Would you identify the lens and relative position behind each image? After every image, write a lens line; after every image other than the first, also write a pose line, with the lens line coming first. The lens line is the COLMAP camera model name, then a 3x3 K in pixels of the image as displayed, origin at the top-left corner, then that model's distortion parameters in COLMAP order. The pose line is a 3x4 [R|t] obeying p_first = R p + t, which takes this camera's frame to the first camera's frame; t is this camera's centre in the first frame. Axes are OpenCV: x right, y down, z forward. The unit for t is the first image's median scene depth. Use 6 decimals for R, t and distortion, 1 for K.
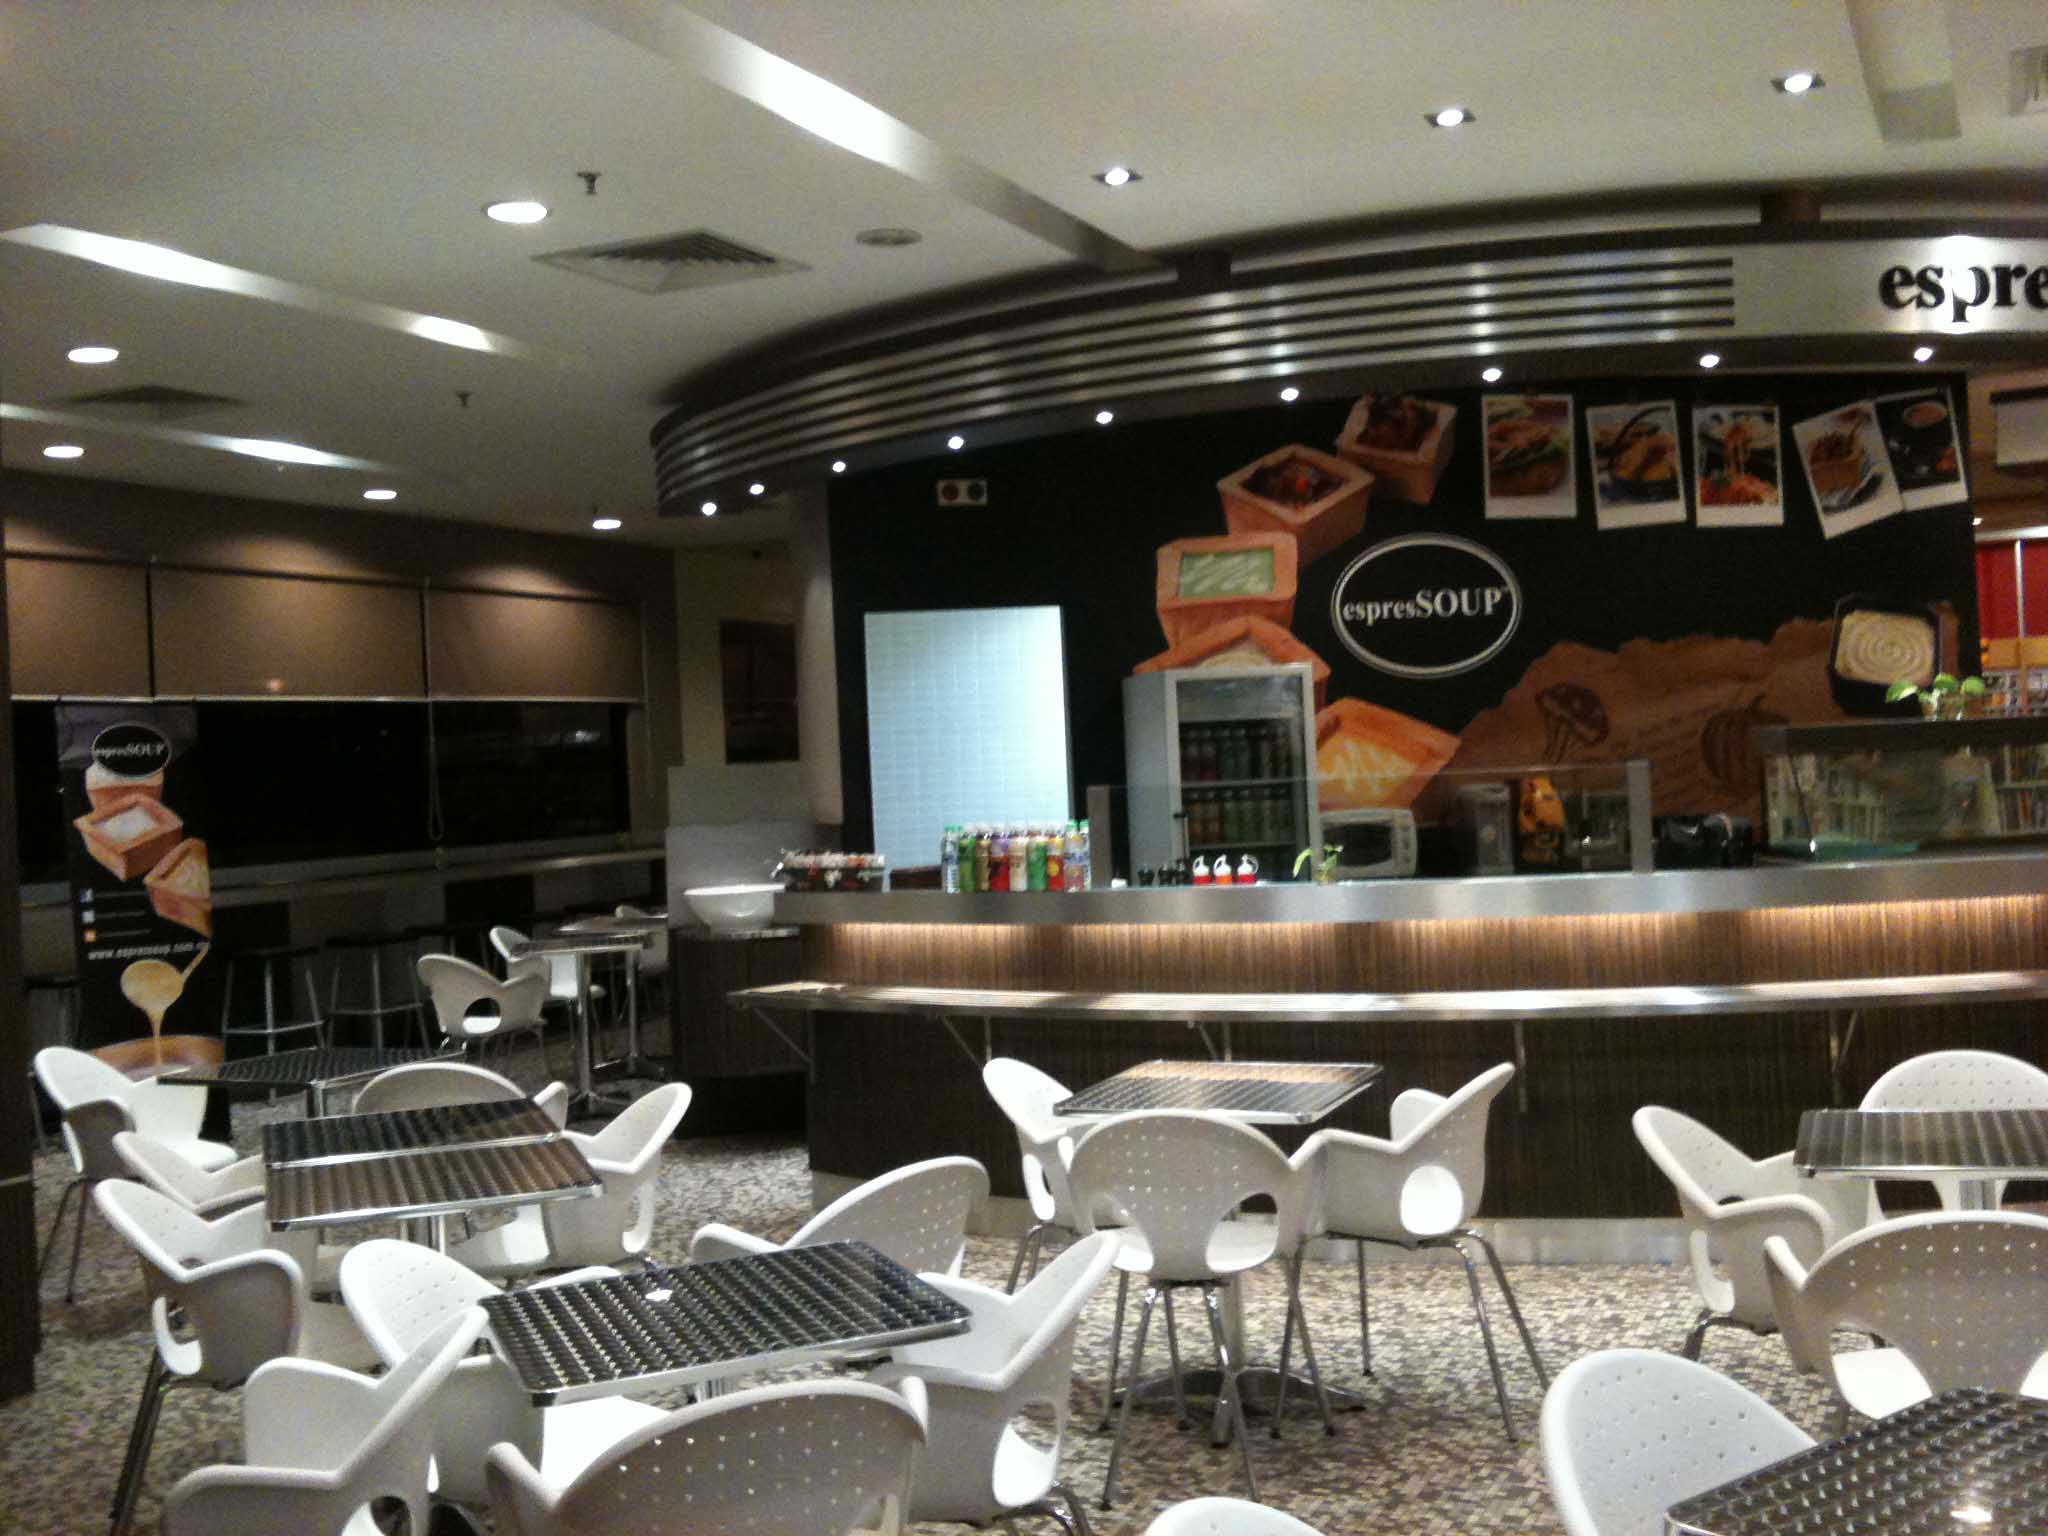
lens RADIAL K [[2160.4, 0, 1064.1], [0, 2160.4, 759.0], [0, 0, 1]] dist [0.128042, -0.435630]
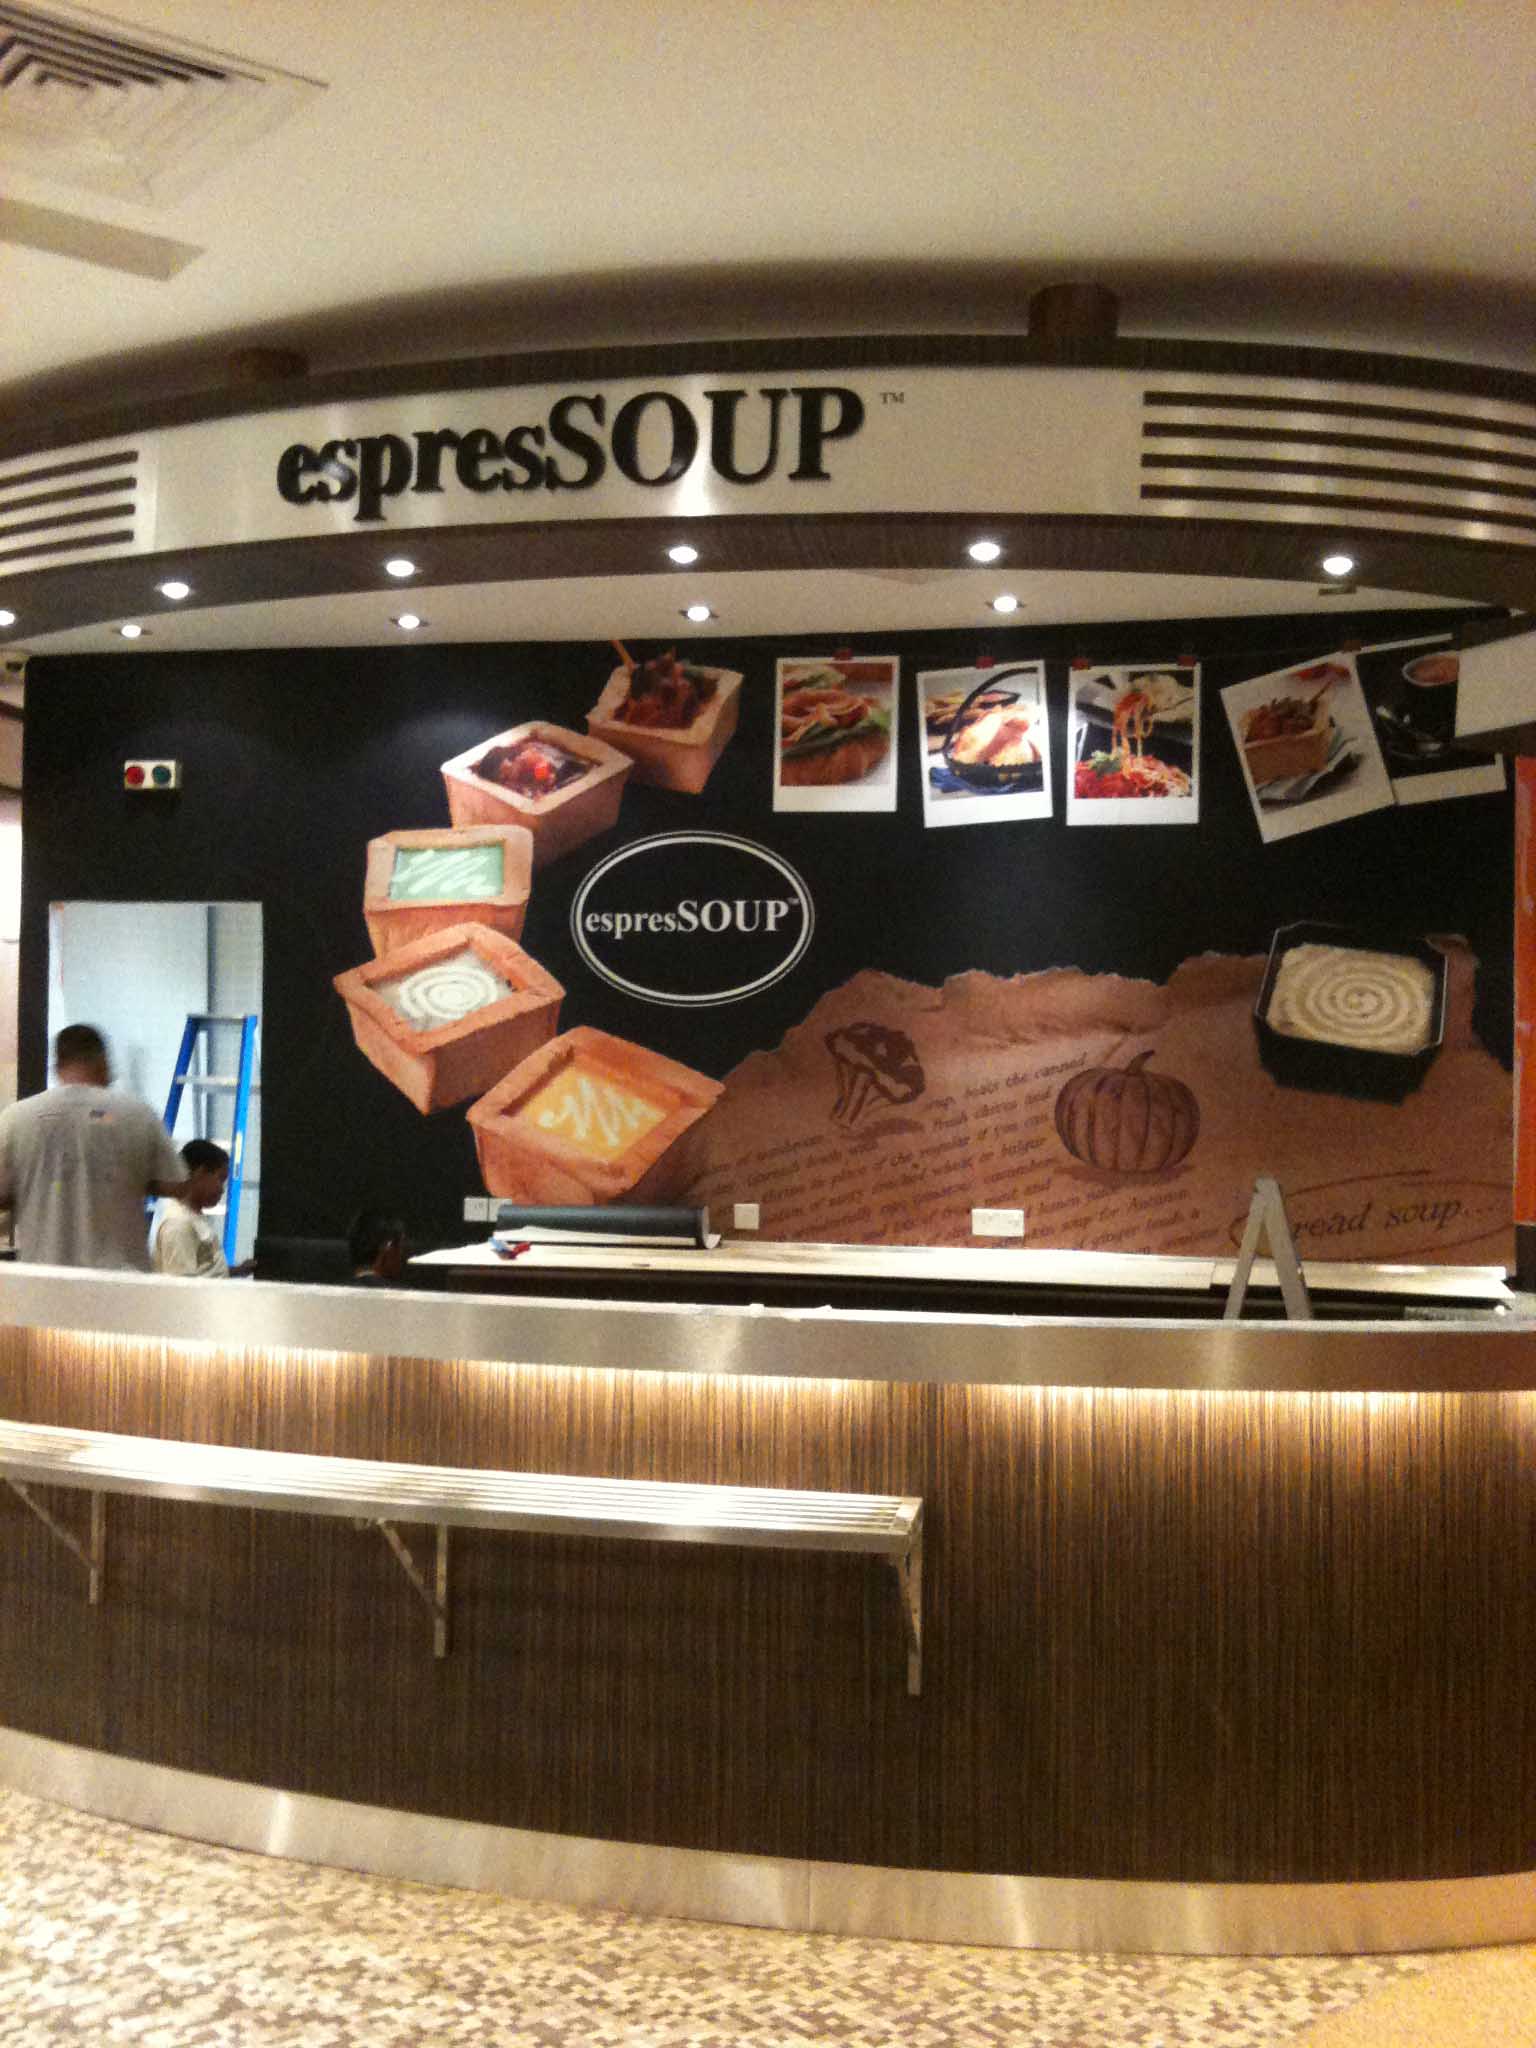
lens RADIAL K [[2160.4, 0, 786.3], [0, 2160.4, 1048.3], [0, 0, 1]] dist [0.128042, -0.435630]
pose [[0.890238, 0.054285, -0.452249, 0.573120], [-0.058427, 0.998280, 0.004815, -0.028294], [0.451732, 0.022137, 0.891879, 0.297502]]
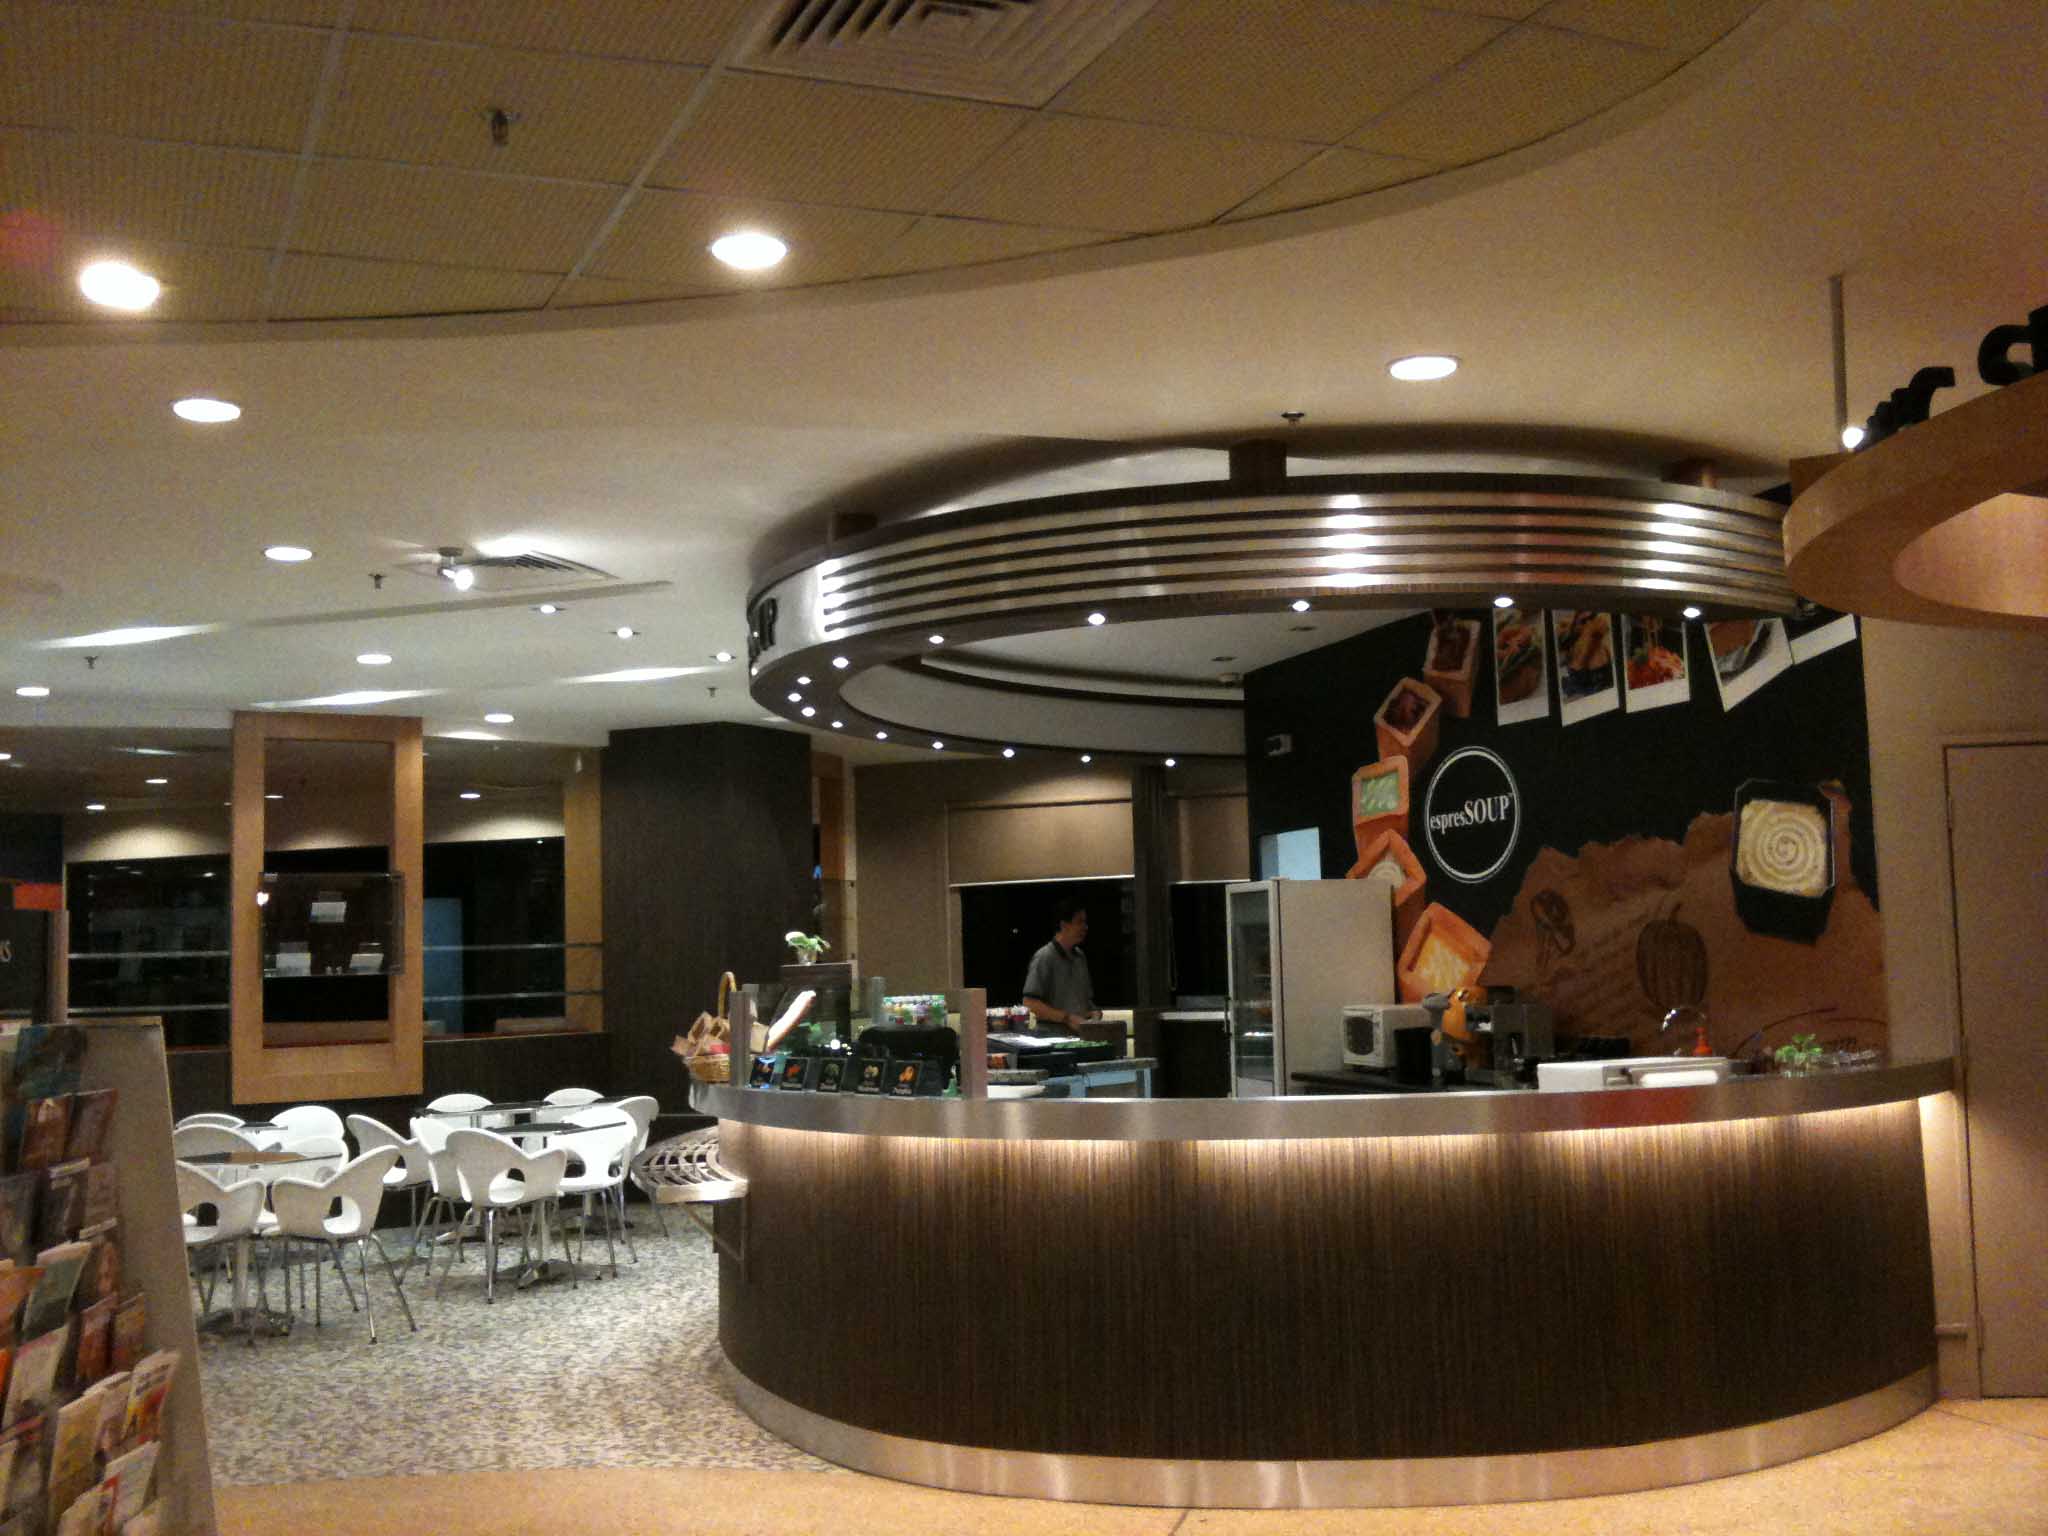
lens RADIAL K [[2160.4, 0, 1064.1], [0, 2160.4, 759.0], [0, 0, 1]] dist [0.128042, -0.435630]
pose [[0.055346, -0.042025, -0.997582, 1.212755], [0.024795, 0.998864, -0.040704, -0.060254], [0.998159, -0.022483, 0.056326, 0.752498]]
